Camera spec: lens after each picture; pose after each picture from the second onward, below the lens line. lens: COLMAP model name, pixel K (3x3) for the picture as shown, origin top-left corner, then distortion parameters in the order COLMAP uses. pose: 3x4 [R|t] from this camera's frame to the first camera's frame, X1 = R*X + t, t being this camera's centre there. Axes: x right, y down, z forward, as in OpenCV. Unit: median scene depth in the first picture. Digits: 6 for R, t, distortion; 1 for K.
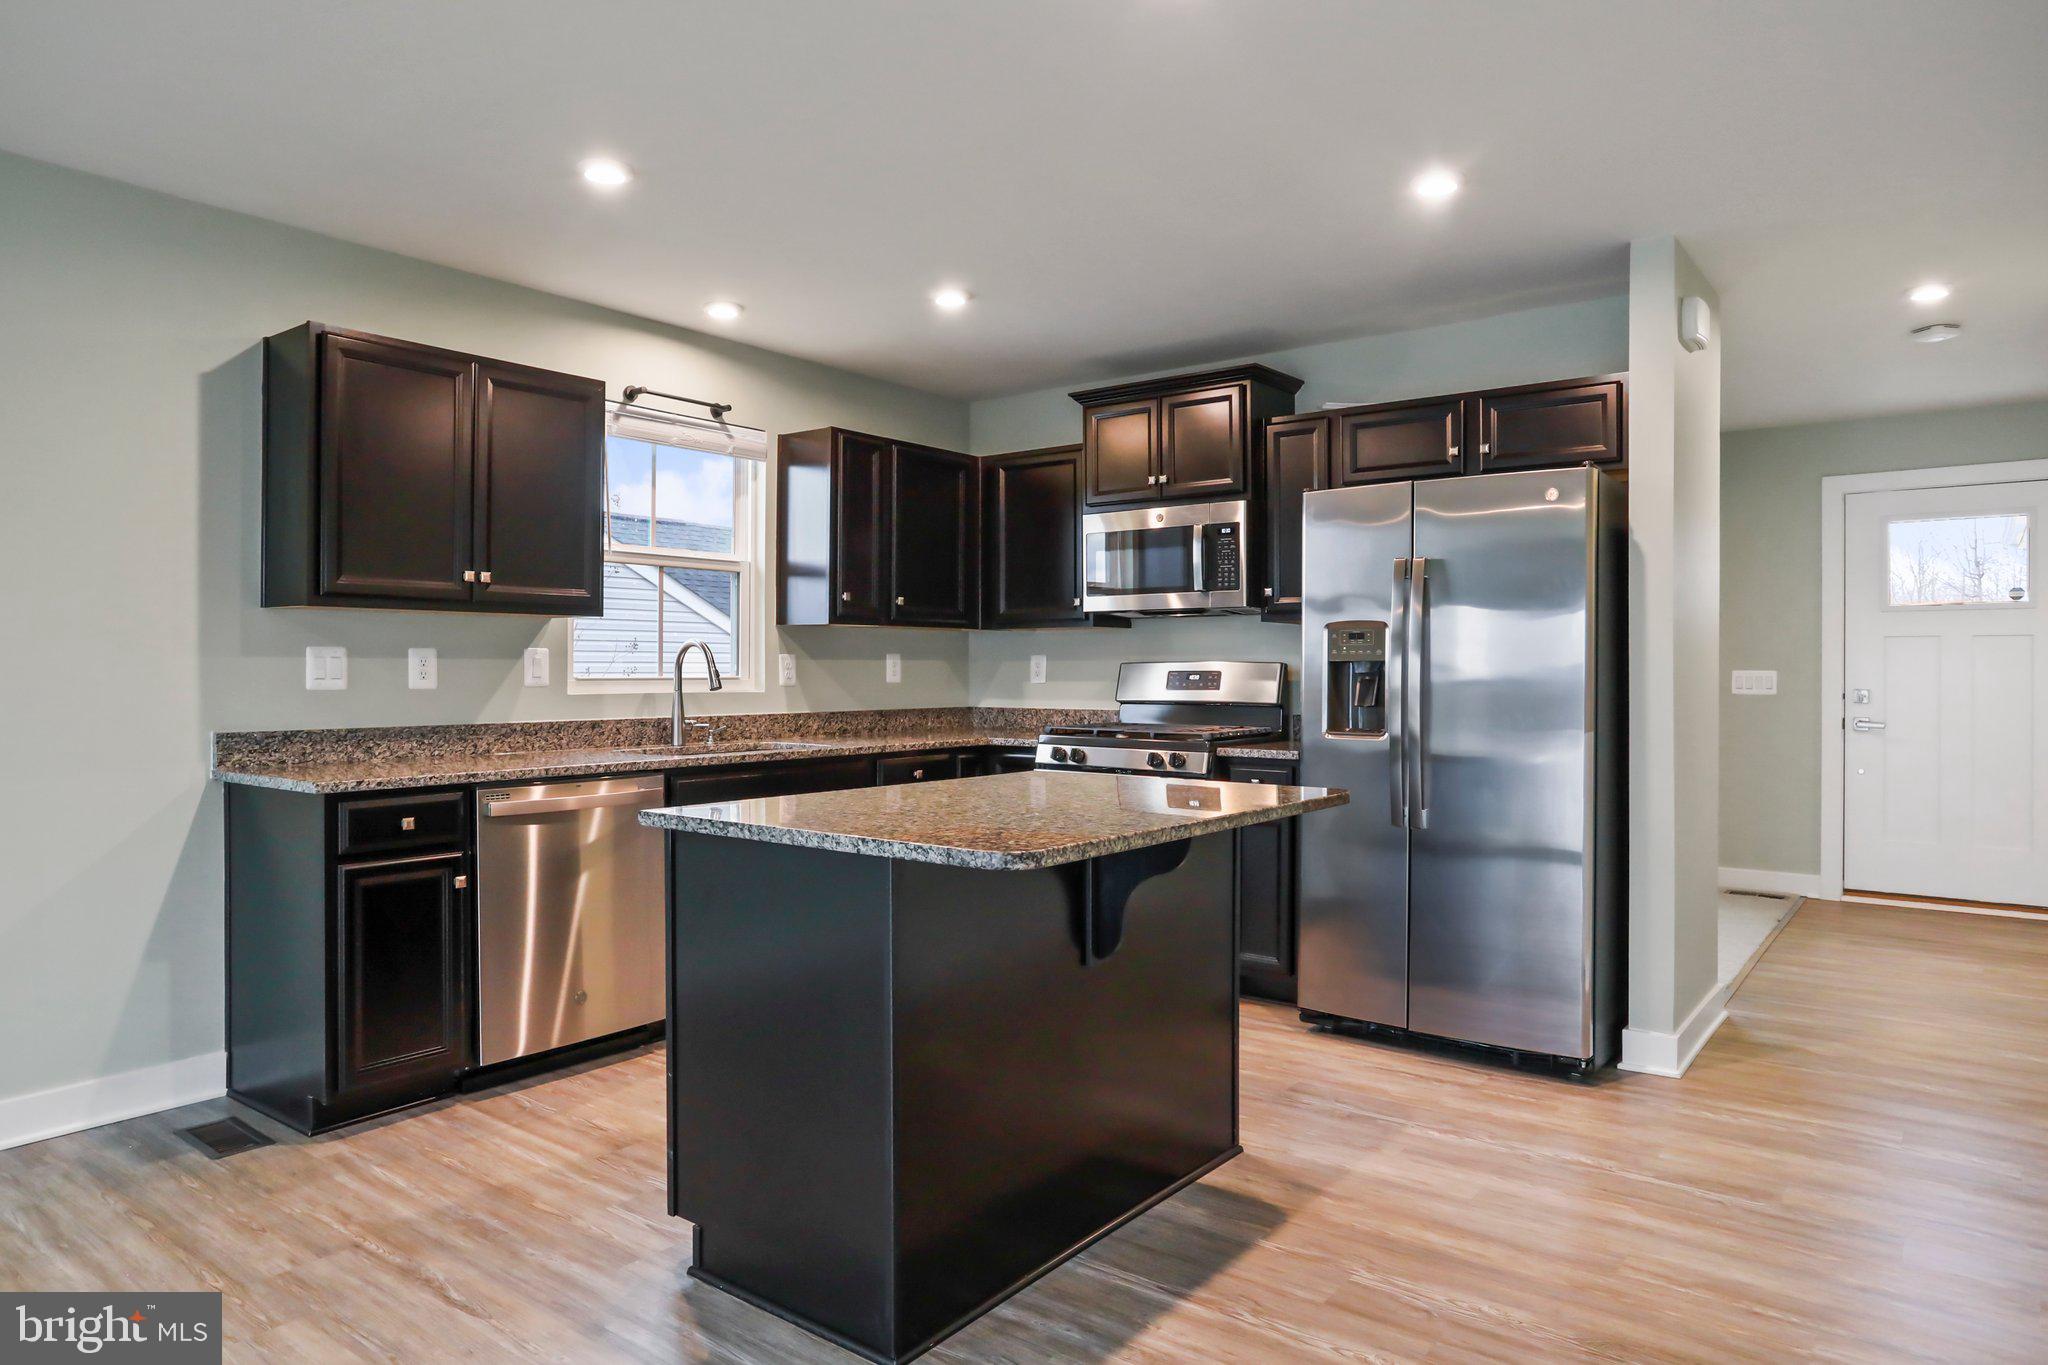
lens RADIAL K [[1259.2, 0, 1027.0], [0, 1259.2, 668.9], [0, 0, 1]] dist [-0.051871, 0.043677]
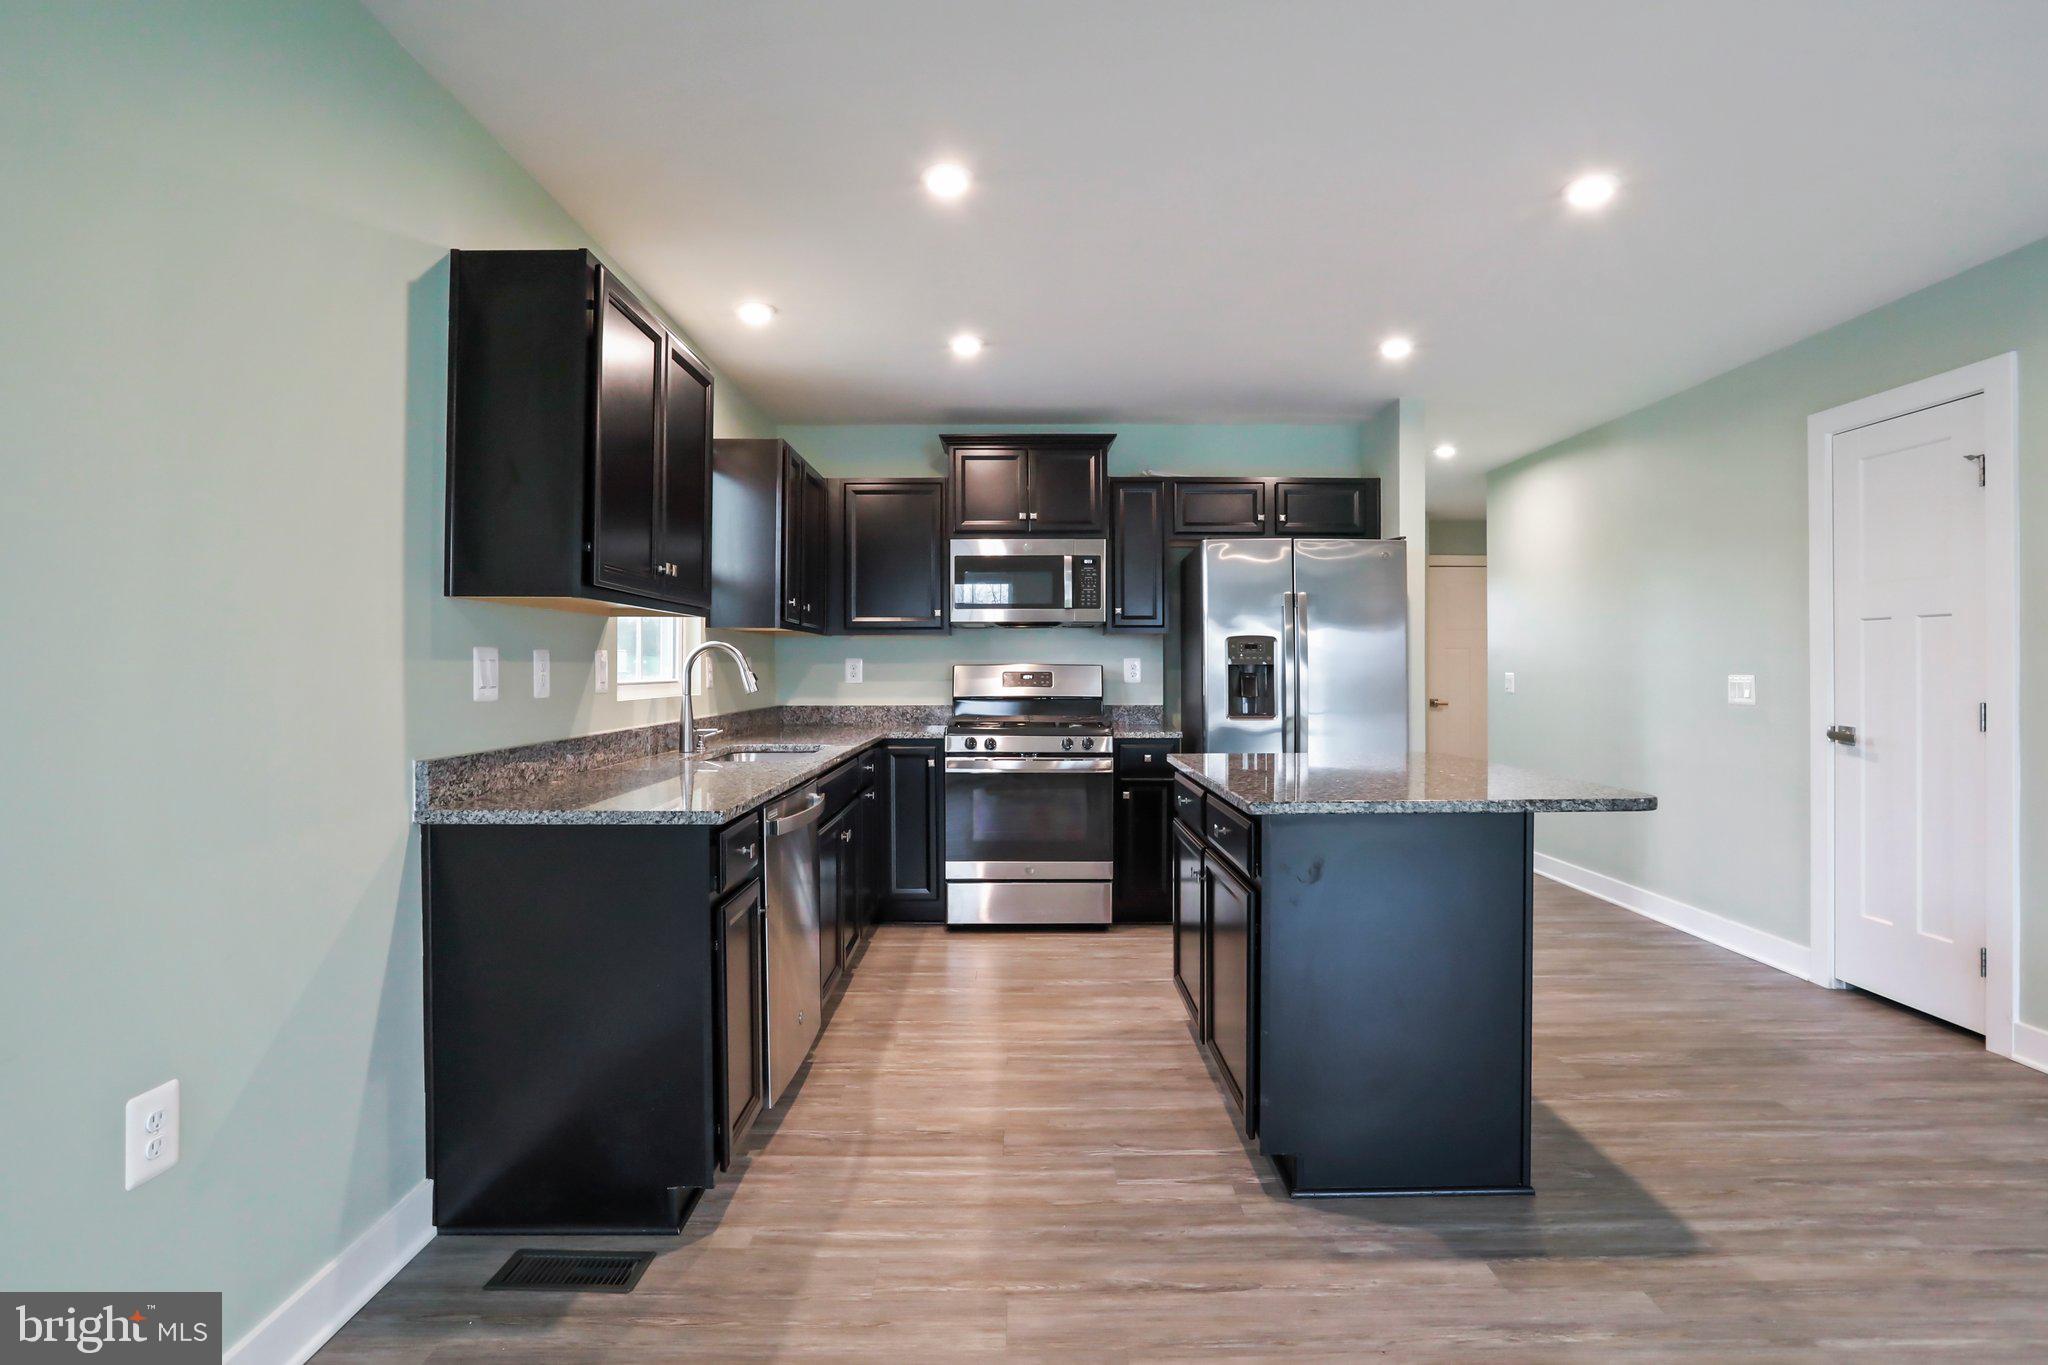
lens RADIAL K [[1043.9, 0, 1025.5], [0, 1043.9, 666.3], [0, 0, 1]] dist [-0.053759, 0.025839]
pose [[0.788375, -0.001290, 0.615194, -0.645042], [0.002250, 0.999997, -0.000787, -0.003952], [-0.615191, 0.002005, 0.788376, 0.245110]]
